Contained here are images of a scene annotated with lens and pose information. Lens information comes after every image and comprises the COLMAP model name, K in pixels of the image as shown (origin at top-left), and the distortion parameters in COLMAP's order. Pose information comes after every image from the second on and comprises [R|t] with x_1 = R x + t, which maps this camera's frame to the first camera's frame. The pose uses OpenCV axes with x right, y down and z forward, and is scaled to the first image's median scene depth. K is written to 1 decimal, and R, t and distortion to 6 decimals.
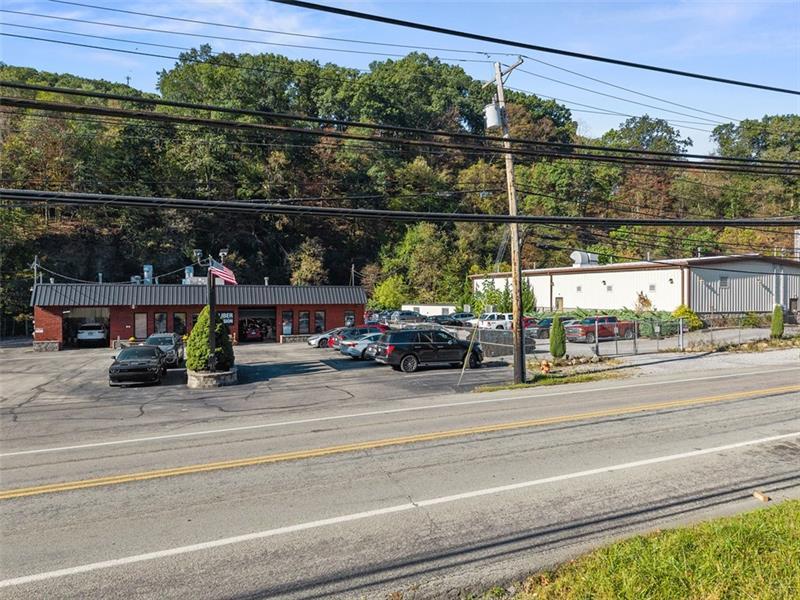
lens RADIAL K [[541.5, 0, 400.0], [0, 541.5, 300.0], [0, 0, 1]] dist [0.001260, -0.004666]
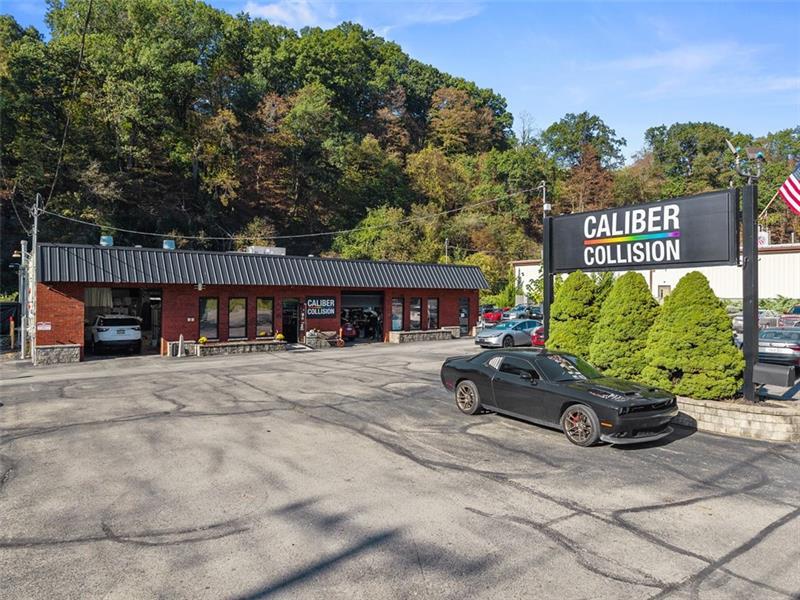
lens RADIAL K [[541.5, 0, 400.0], [0, 541.5, 300.0], [0, 0, 1]] dist [0.001260, -0.004666]
pose [[0.967873, 0.002883, 0.251421, -0.157062], [-0.003790, 0.999988, 0.003122, 0.008814], [-0.251409, -0.003974, 0.967873, 0.126371]]
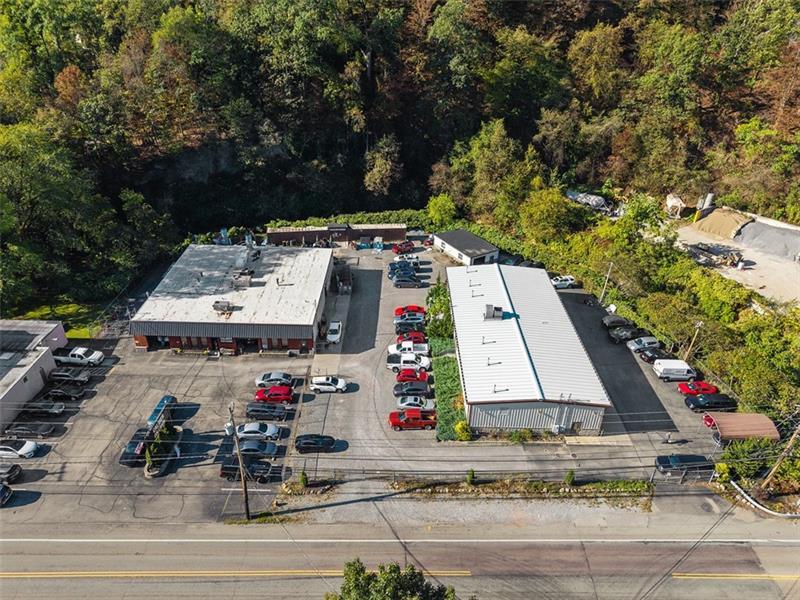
lens RADIAL K [[558.9, 0, 400.0], [0, 558.9, 300.0], [0, 0, 1]] dist [-0.026795, -0.001306]
pose [[0.924693, 0.203979, -0.321458, 0.275175], [-0.018539, 0.867480, 0.497126, -0.368164], [0.380262, -0.453730, 0.805934, -0.054151]]
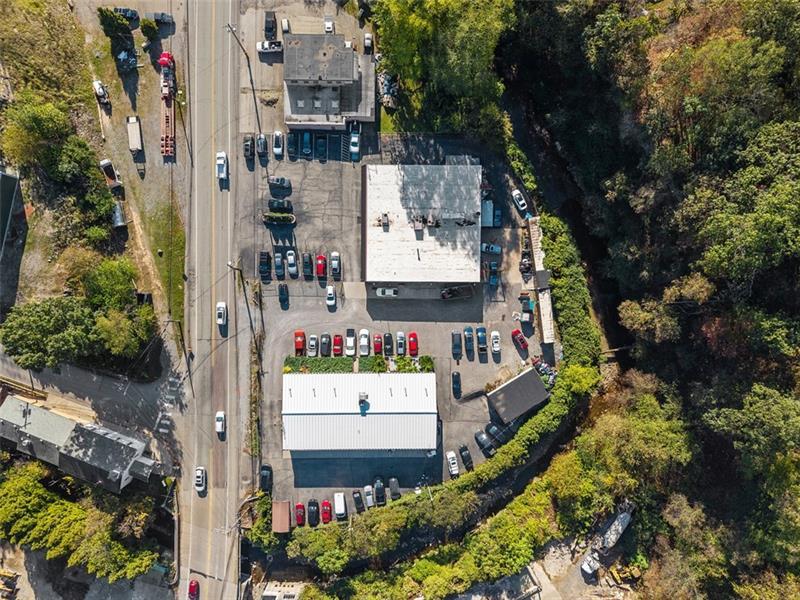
lens RADIAL K [[541.5, 0, 400.0], [0, 541.5, 300.0], [0, 0, 1]] dist [0.001260, -0.004666]
pose [[-0.380980, 0.924276, -0.023836, 0.004926], [-0.009790, 0.021747, 0.999716, -1.012861], [0.924531, 0.381105, 0.000763, 0.496091]]
